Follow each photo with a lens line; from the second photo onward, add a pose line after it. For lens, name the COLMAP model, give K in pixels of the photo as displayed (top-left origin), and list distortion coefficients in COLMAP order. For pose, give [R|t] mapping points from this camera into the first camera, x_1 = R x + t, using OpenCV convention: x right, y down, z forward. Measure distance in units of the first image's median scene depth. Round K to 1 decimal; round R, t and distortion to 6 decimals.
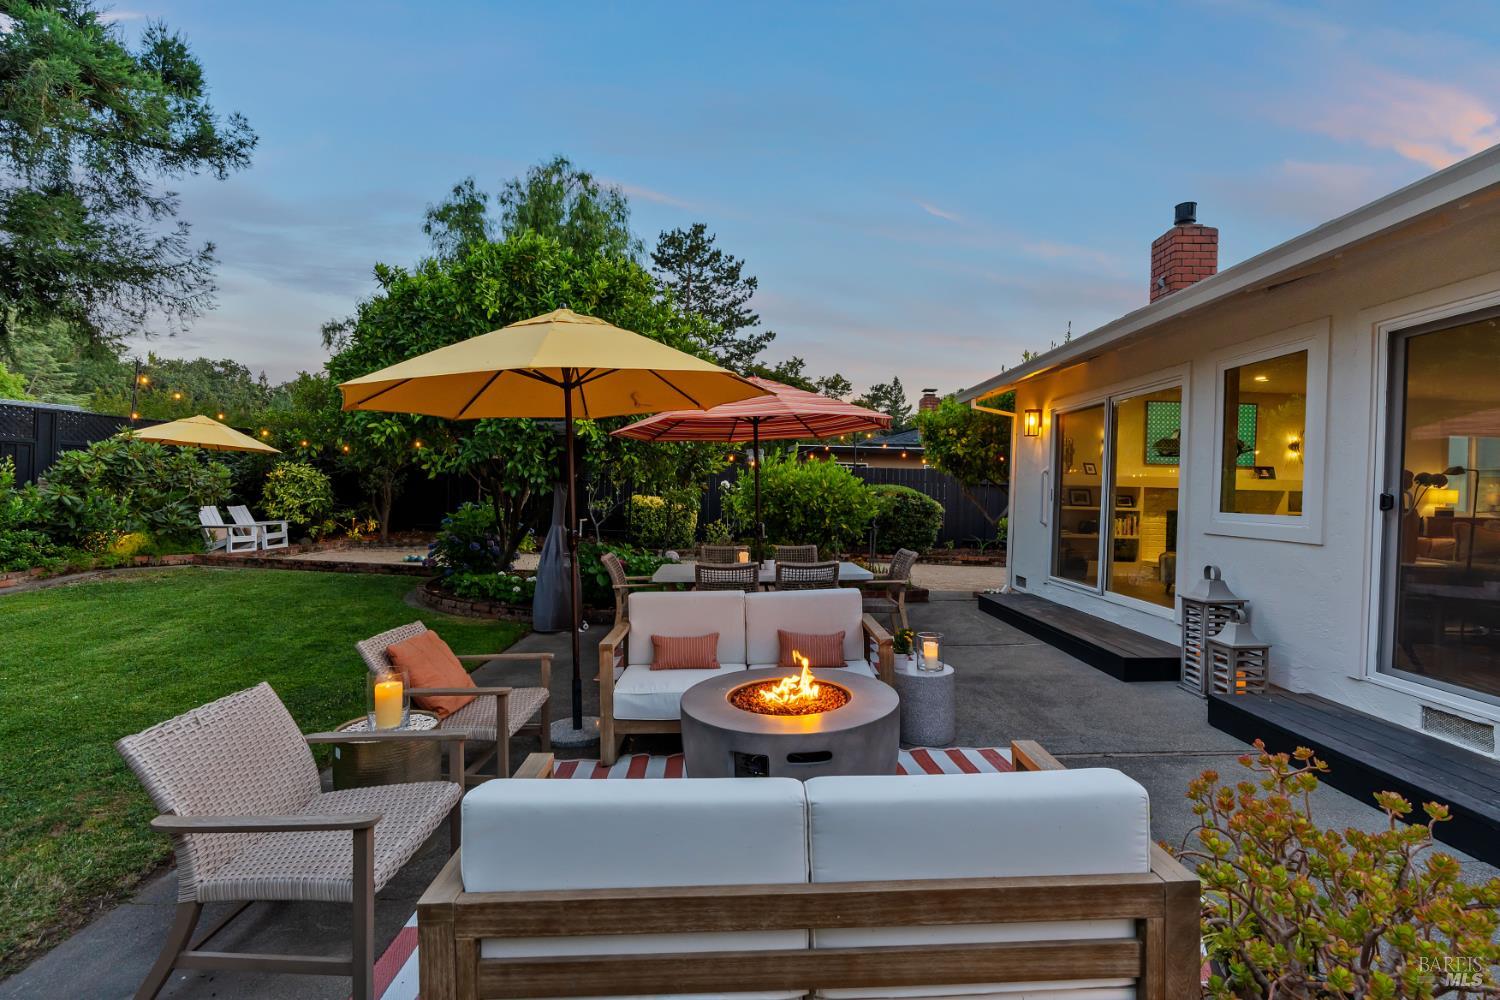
lens RADIAL K [[678.7, 0, 749.7], [0, 678.7, 493.8], [0, 0, 1]] dist [-0.002914, 0.000668]
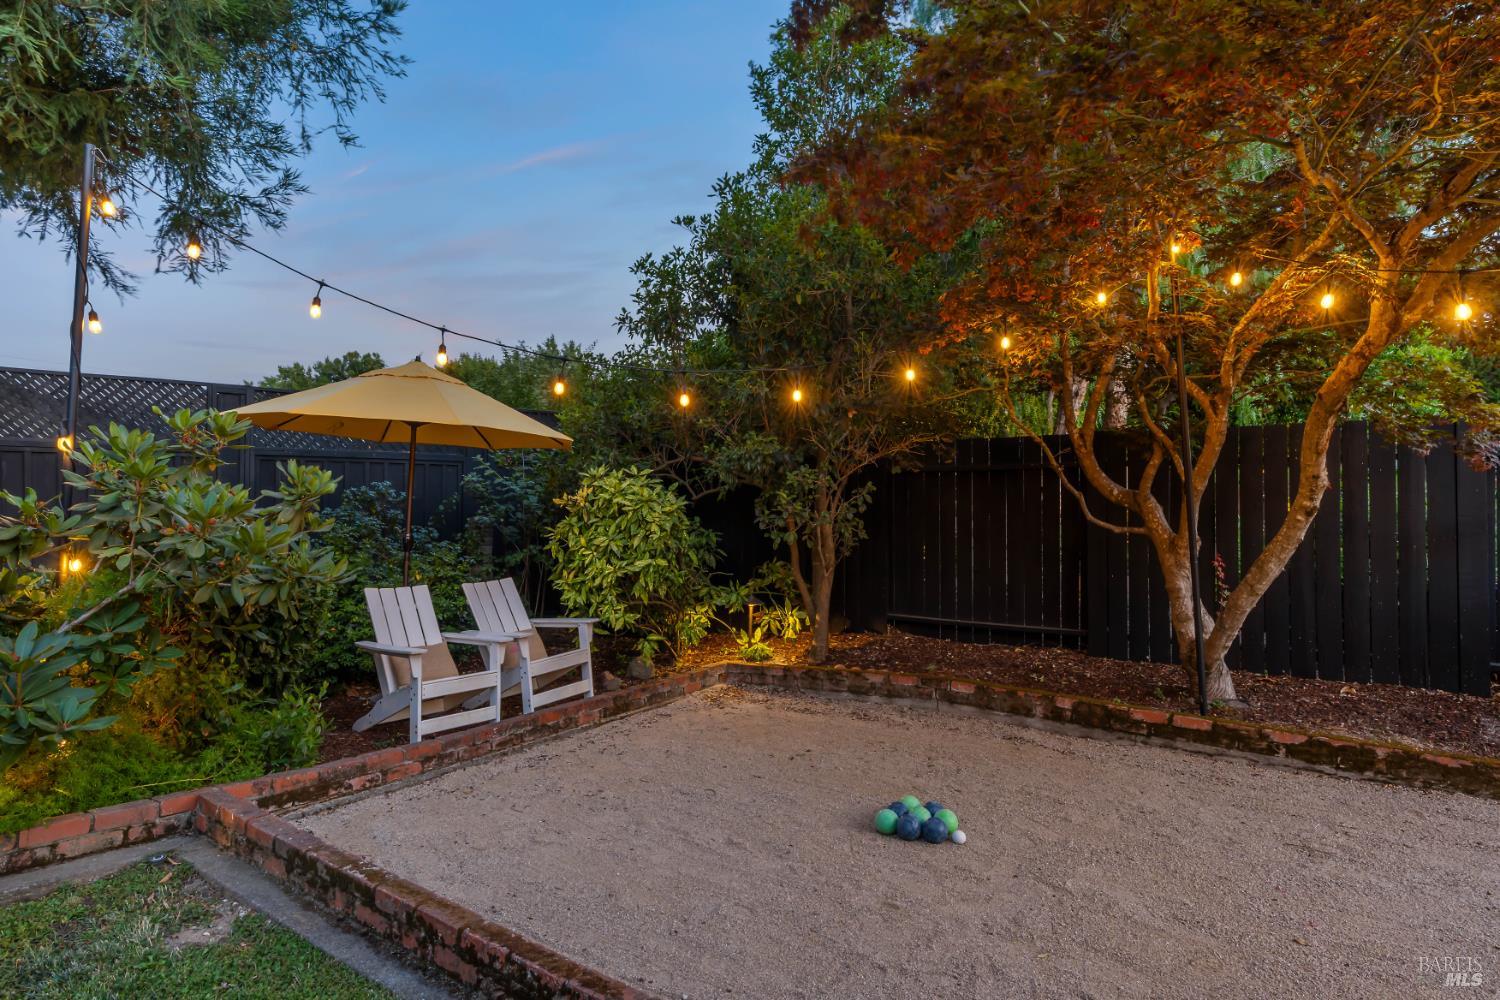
lens RADIAL K [[824.0, 0, 750.0], [0, 824.0, 500.0], [0, 0, 1]] dist [-0.000474, -0.000081]
pose [[0.824350, -0.033485, -0.565090, -0.347845], [0.022180, 0.999393, -0.026863, -0.012791], [0.565646, 0.009611, 0.824592, 0.673176]]
